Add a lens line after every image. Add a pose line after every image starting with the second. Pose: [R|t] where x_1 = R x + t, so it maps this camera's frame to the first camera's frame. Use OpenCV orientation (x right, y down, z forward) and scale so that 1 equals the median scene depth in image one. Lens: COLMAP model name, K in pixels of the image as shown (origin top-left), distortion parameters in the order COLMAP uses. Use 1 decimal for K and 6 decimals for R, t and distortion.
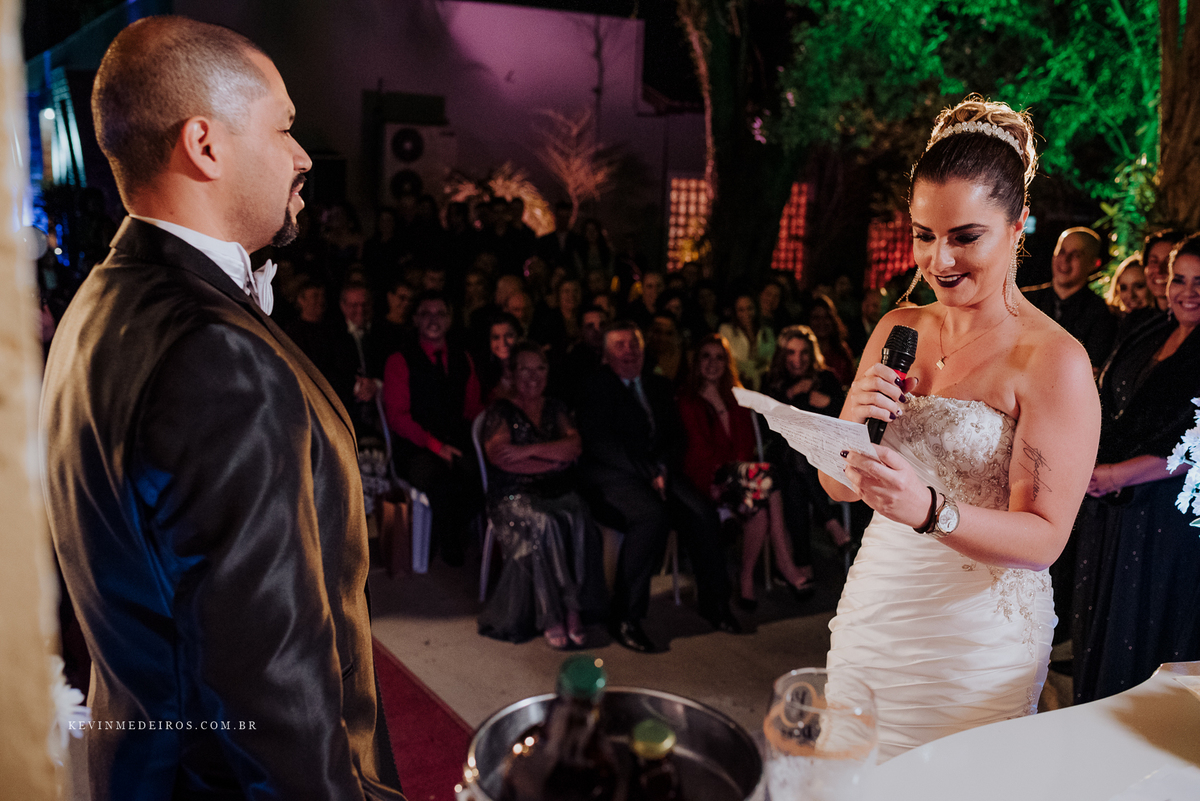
lens RADIAL K [[1150.8, 0, 603.1], [0, 1150.8, 418.9], [0, 0, 1]] dist [-0.102249, 0.093052]
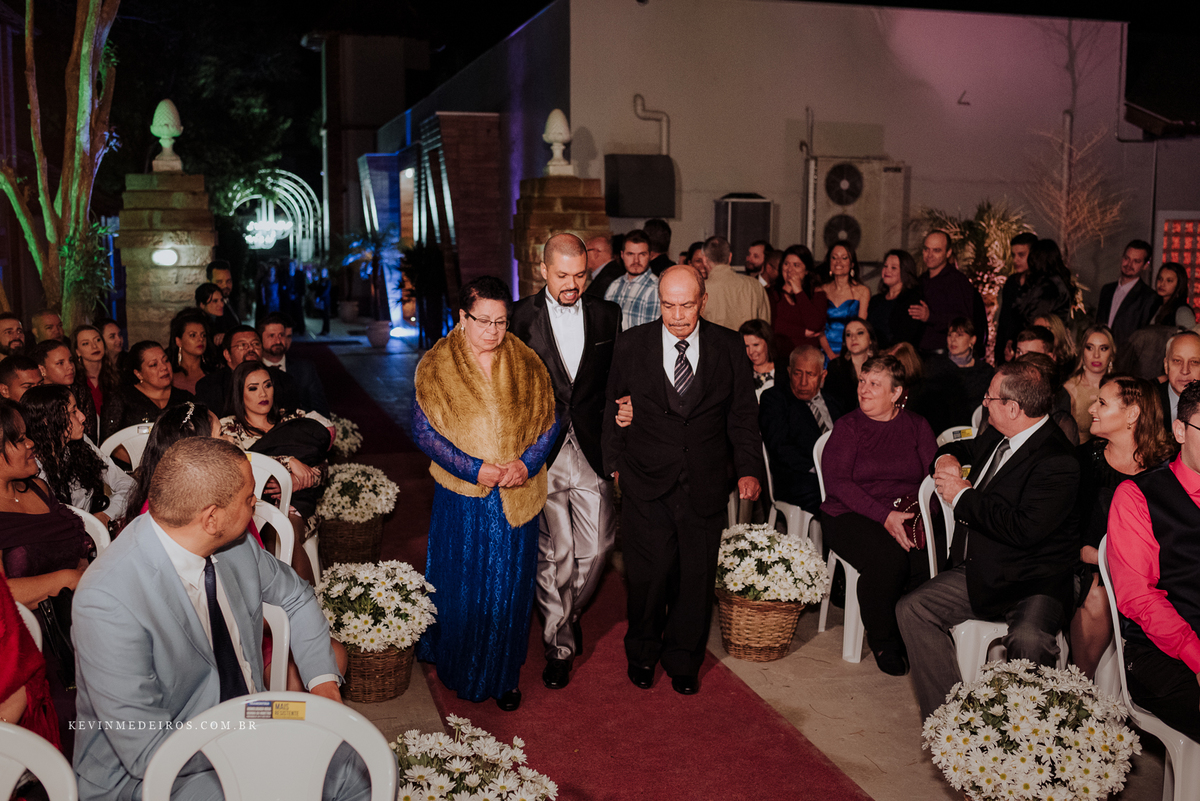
lens RADIAL K [[1227.7, 0, 600.0], [0, 1227.7, 400.5], [0, 0, 1]] dist [-0.091611, 0.052945]
pose [[0.961744, 0.004959, -0.273906, -0.124631], [-0.026668, 0.996782, -0.075593, -0.022521], [0.272649, 0.080006, 0.958781, 0.173400]]
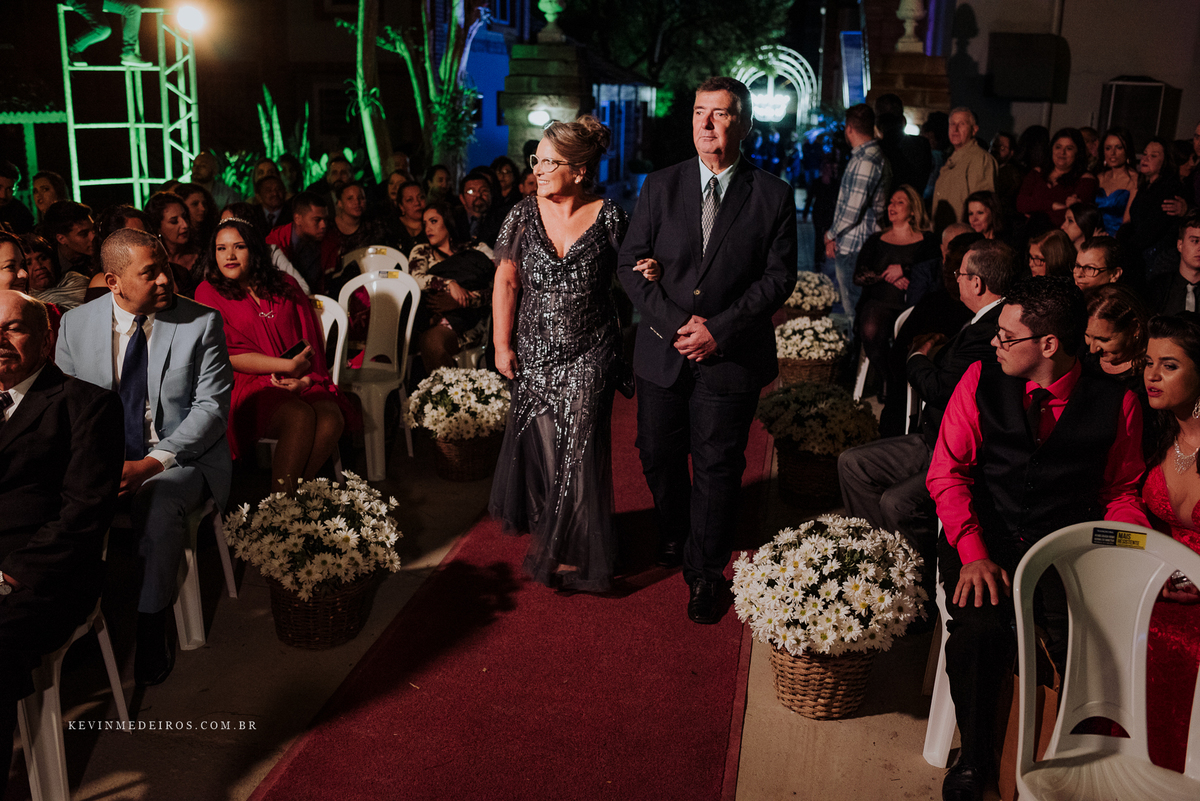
lens RADIAL K [[1150.8, 0, 603.1], [0, 1150.8, 418.9], [0, 0, 1]] dist [-0.102249, 0.093052]
pose [[0.750062, 0.163782, -0.640767, 0.017493], [-0.140039, 0.986214, 0.088153, -0.025726], [0.646371, 0.023612, 0.762658, 0.222938]]
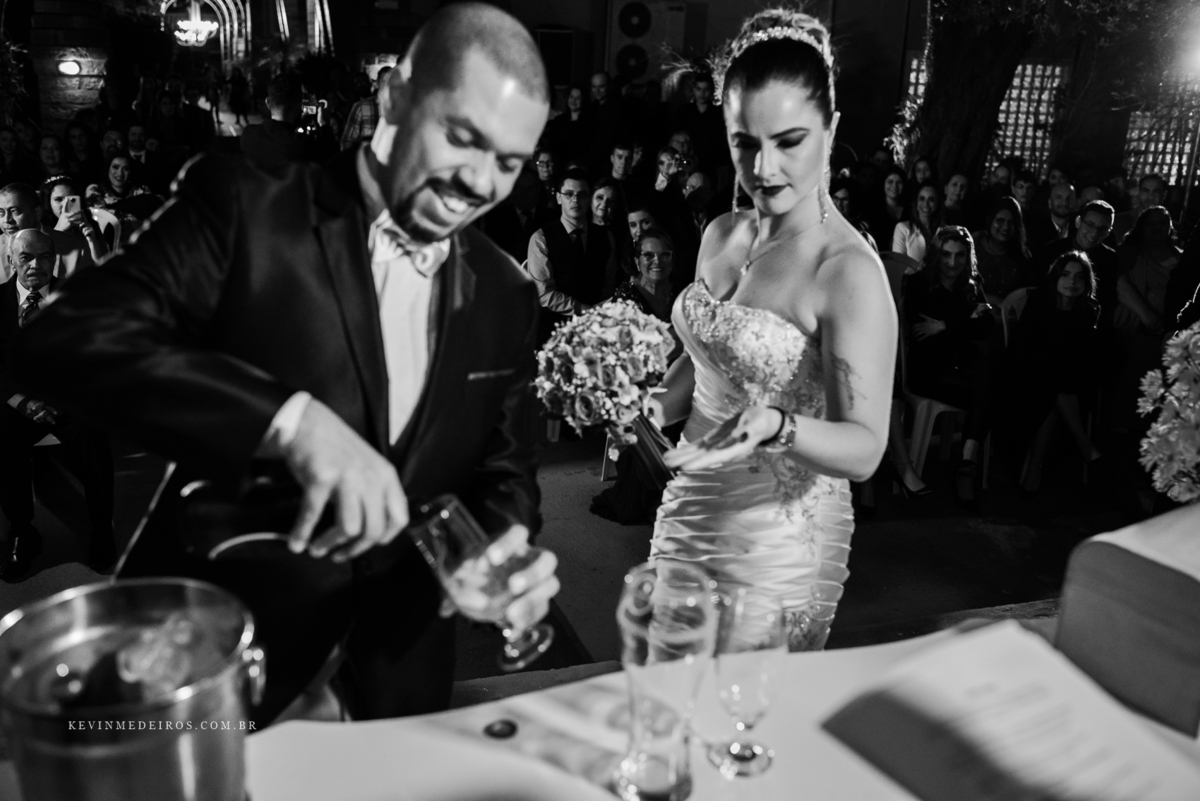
lens RADIAL K [[1150.8, 0, 603.1], [0, 1150.8, 418.9], [0, 0, 1]] dist [-0.102249, 0.093052]
pose [[0.974551, 0.076509, -0.210704, 0.046489], [-0.054205, 0.992489, 0.109674, -0.002637], [0.217512, -0.095461, 0.971378, -0.003046]]
